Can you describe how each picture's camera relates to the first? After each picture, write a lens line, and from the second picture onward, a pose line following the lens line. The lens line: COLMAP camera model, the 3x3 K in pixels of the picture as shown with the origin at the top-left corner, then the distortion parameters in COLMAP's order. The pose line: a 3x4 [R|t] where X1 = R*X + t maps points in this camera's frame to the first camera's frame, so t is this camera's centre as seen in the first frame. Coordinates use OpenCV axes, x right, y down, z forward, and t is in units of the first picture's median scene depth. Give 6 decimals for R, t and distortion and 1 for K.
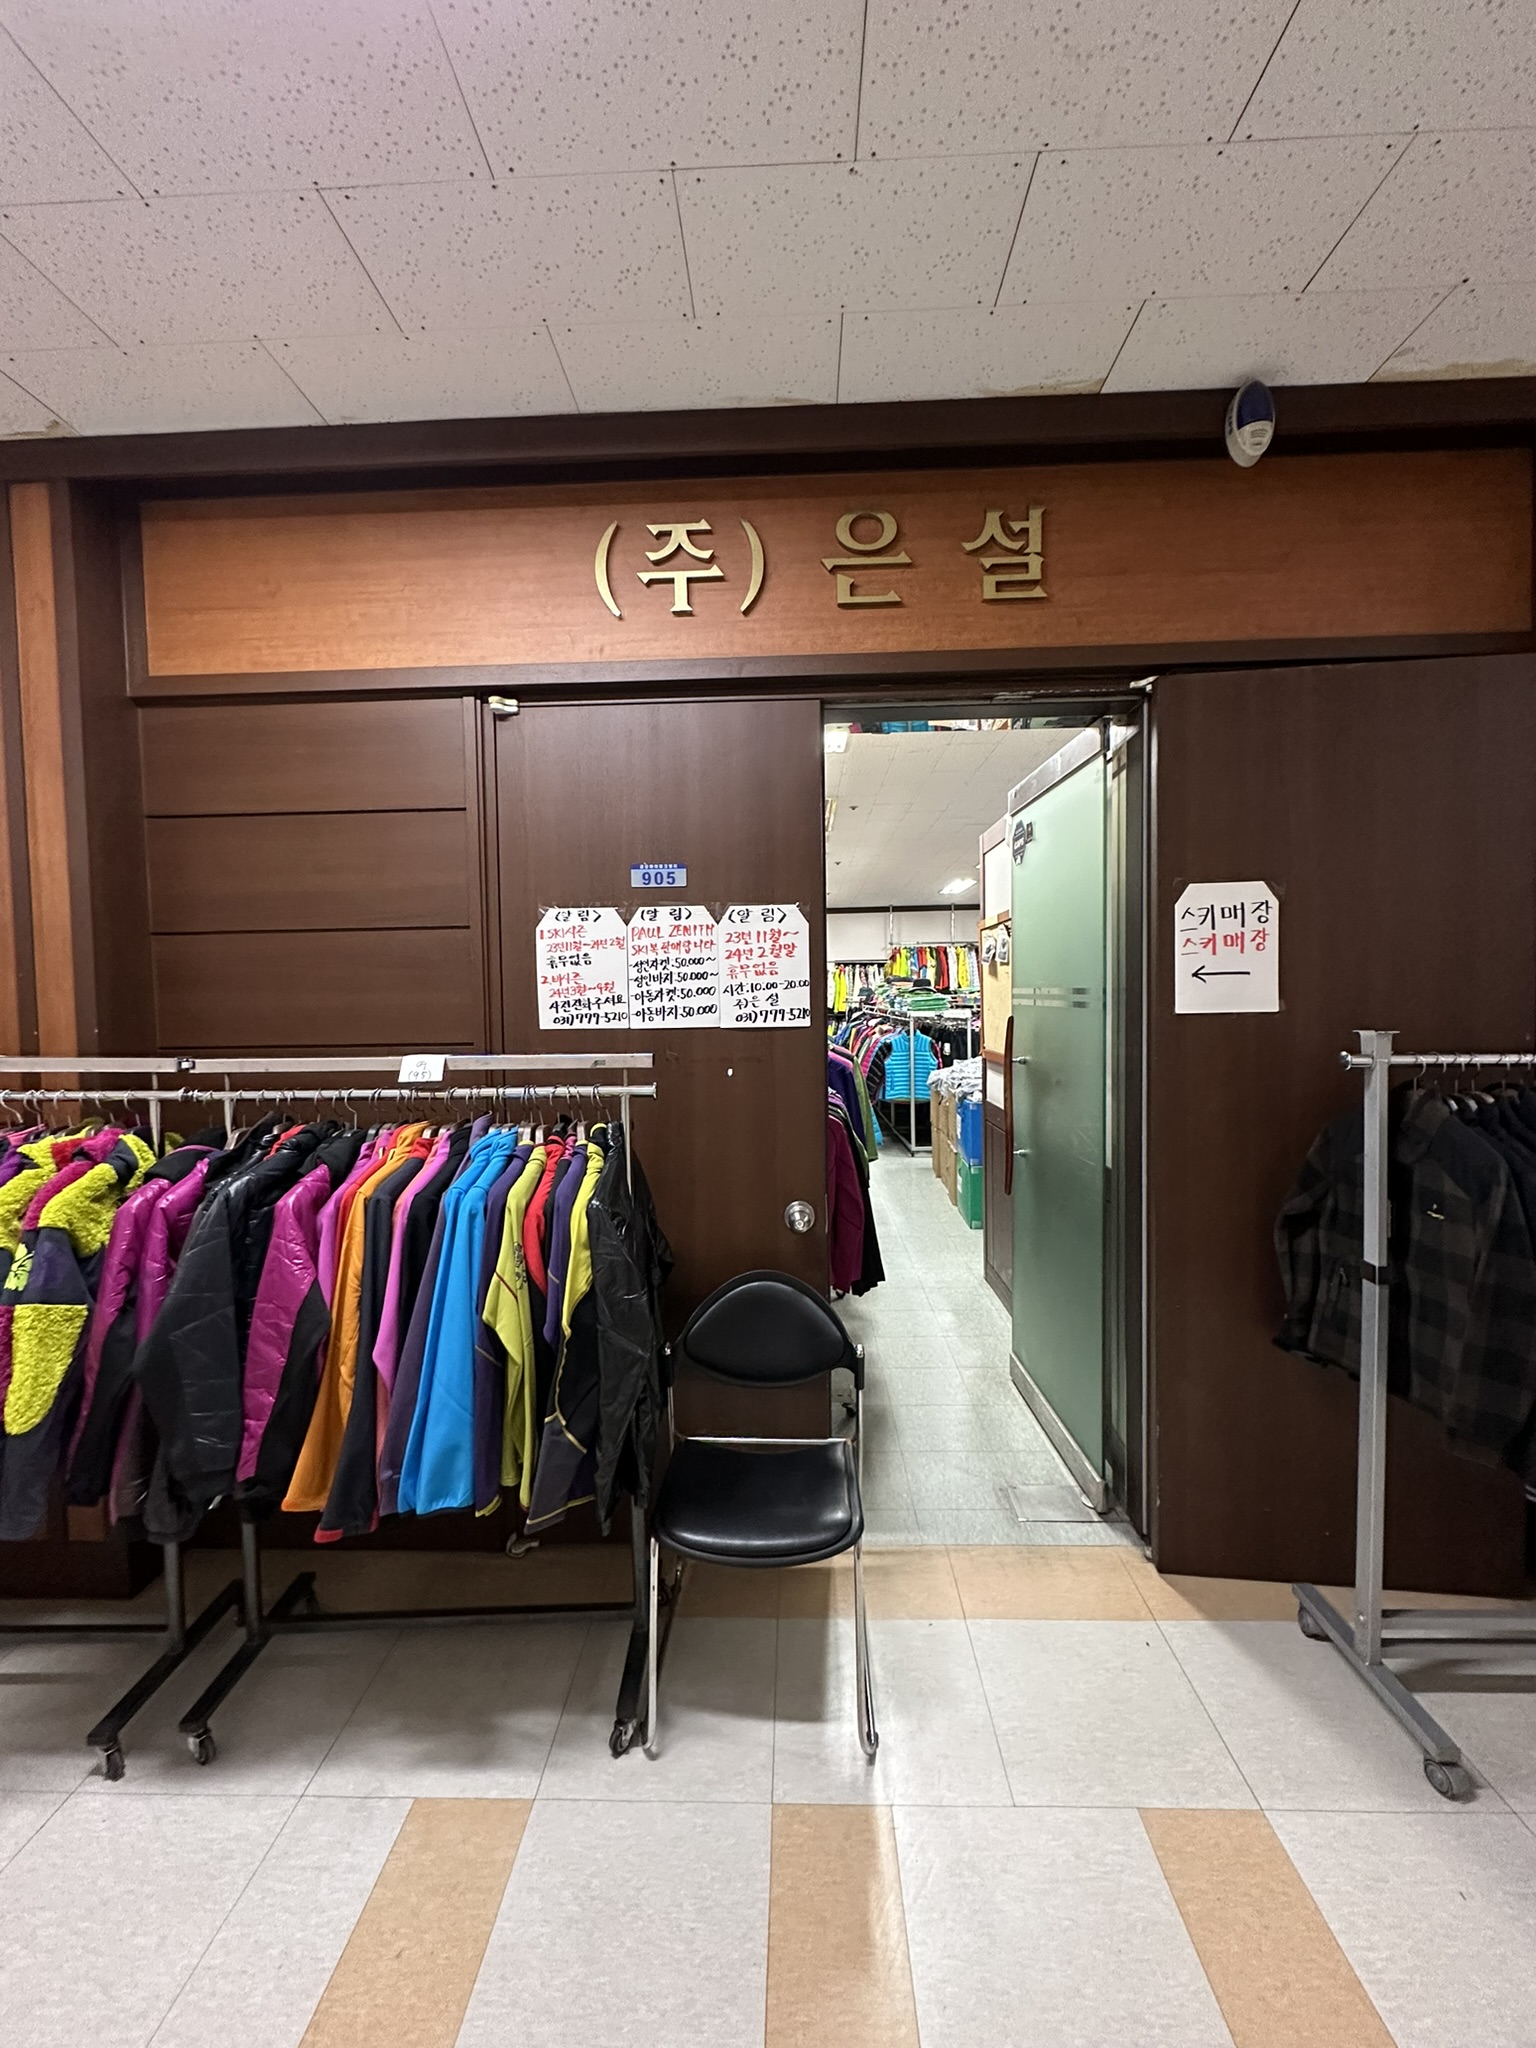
lens RADIAL K [[818.2, 0, 766.9], [0, 818.2, 1022.6], [0, 0, 1]] dist [0.006916, 0.000010]
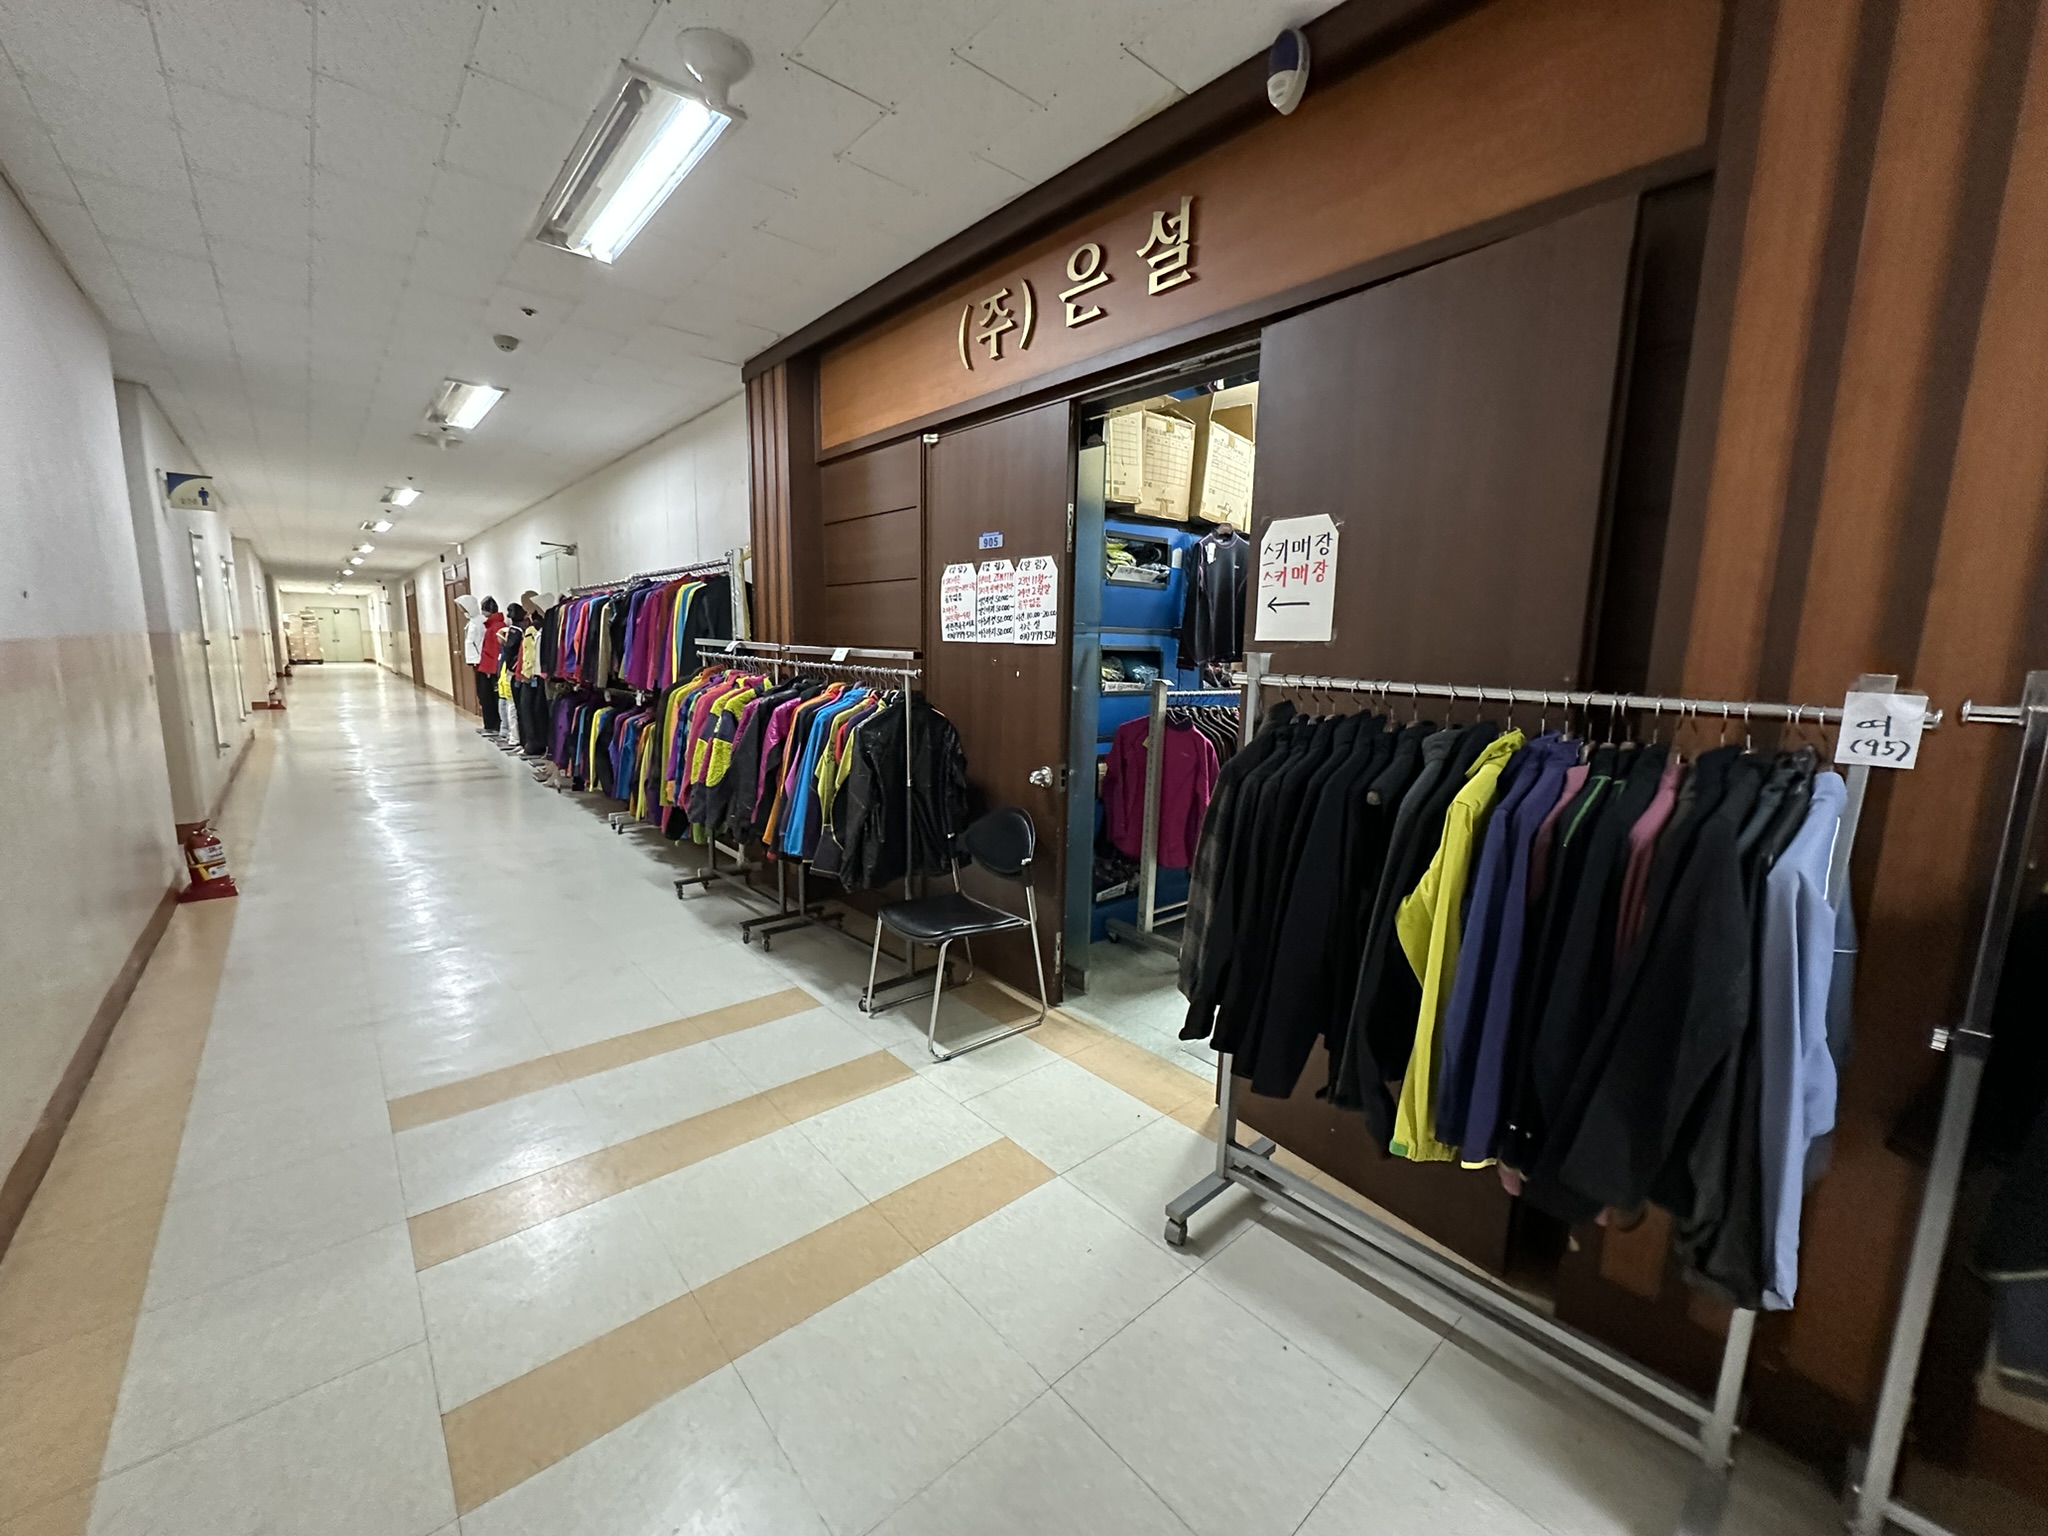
lens RADIAL K [[818.2, 0, 1029.4], [0, 818.2, 767.4], [0, 0, 1]] dist [0.006916, 0.000010]
pose [[0.684196, 0.139335, -0.715865, 1.109244], [-0.058996, 0.988937, 0.136100, 0.026690], [0.726908, -0.050886, 0.684846, -0.006528]]
